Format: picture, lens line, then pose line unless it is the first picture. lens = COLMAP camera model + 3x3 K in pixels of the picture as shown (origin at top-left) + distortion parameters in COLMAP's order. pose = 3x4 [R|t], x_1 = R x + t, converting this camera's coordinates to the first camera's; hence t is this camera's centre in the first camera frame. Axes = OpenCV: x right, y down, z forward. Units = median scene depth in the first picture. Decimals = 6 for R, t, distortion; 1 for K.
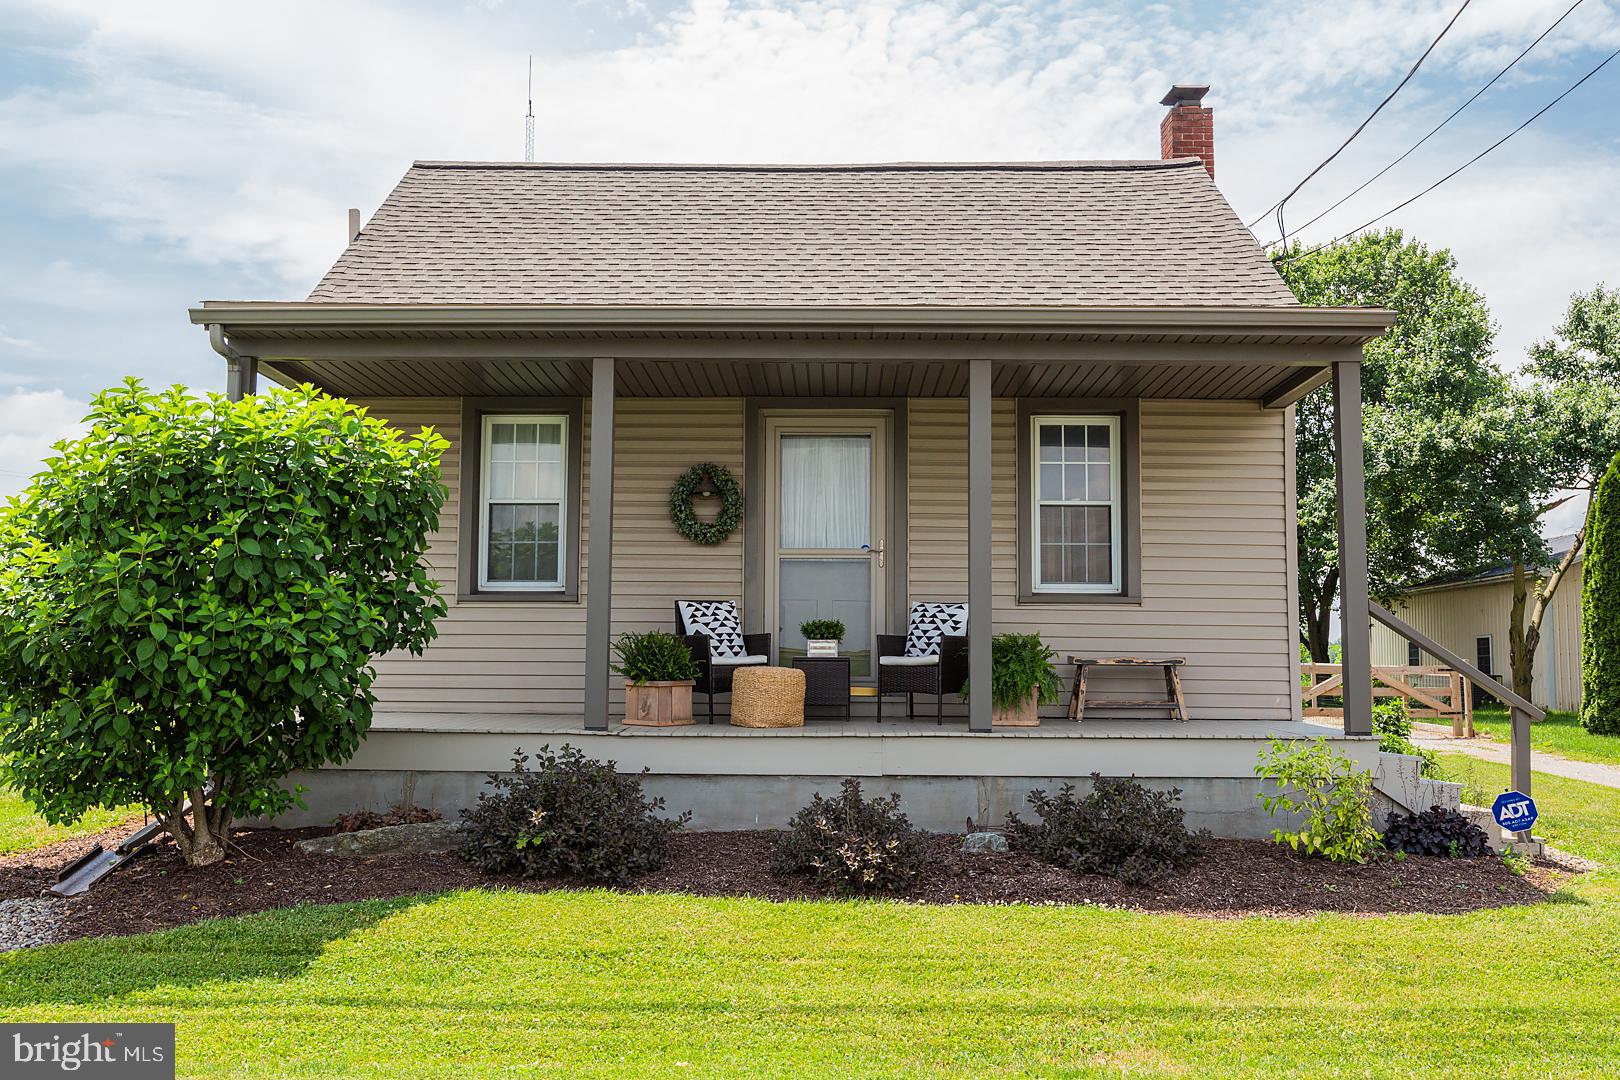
lens RADIAL K [[1576.8, 0, 812.3], [0, 1576.8, 509.3], [0, 0, 1]] dist [-0.004584, -0.000978]
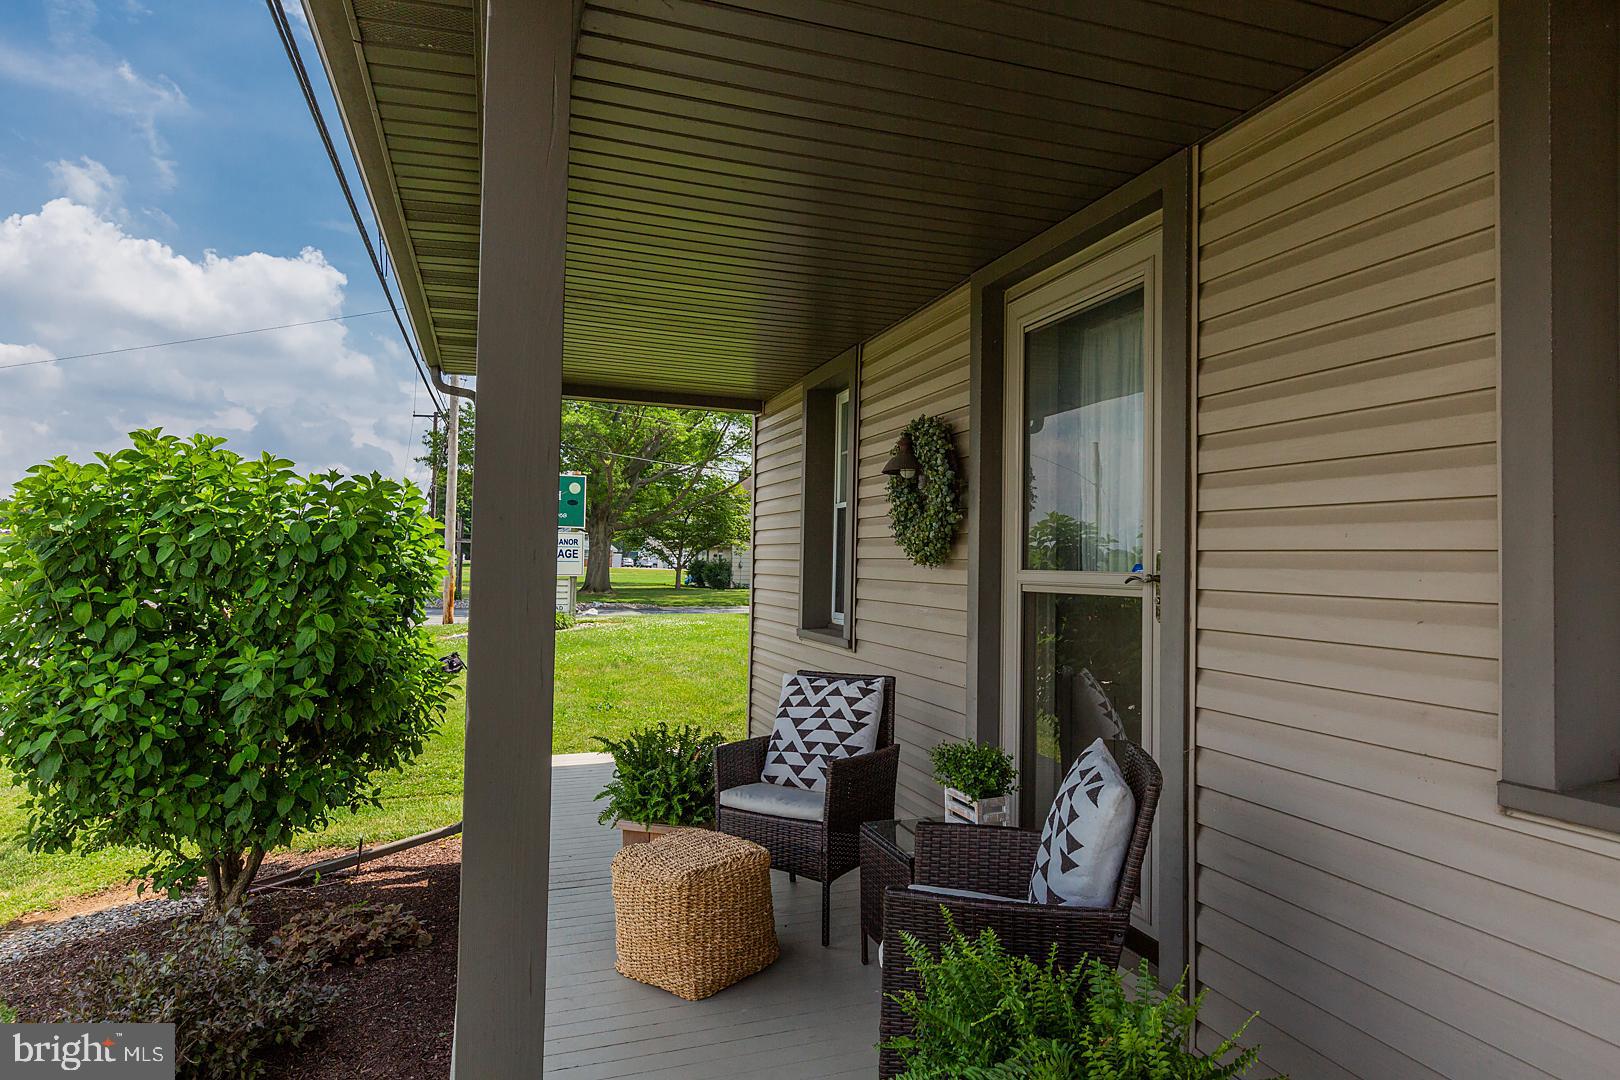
lens RADIAL K [[964.7, 0, 810.0], [0, 964.7, 540.0], [0, 0, 1]] dist [-0.000460, 0.000101]
pose [[0.323774, -0.026244, -0.945771, 0.248323], [0.078045, 0.996949, -0.000946, 0.011202], [0.942910, -0.073507, 0.324834, 0.894878]]
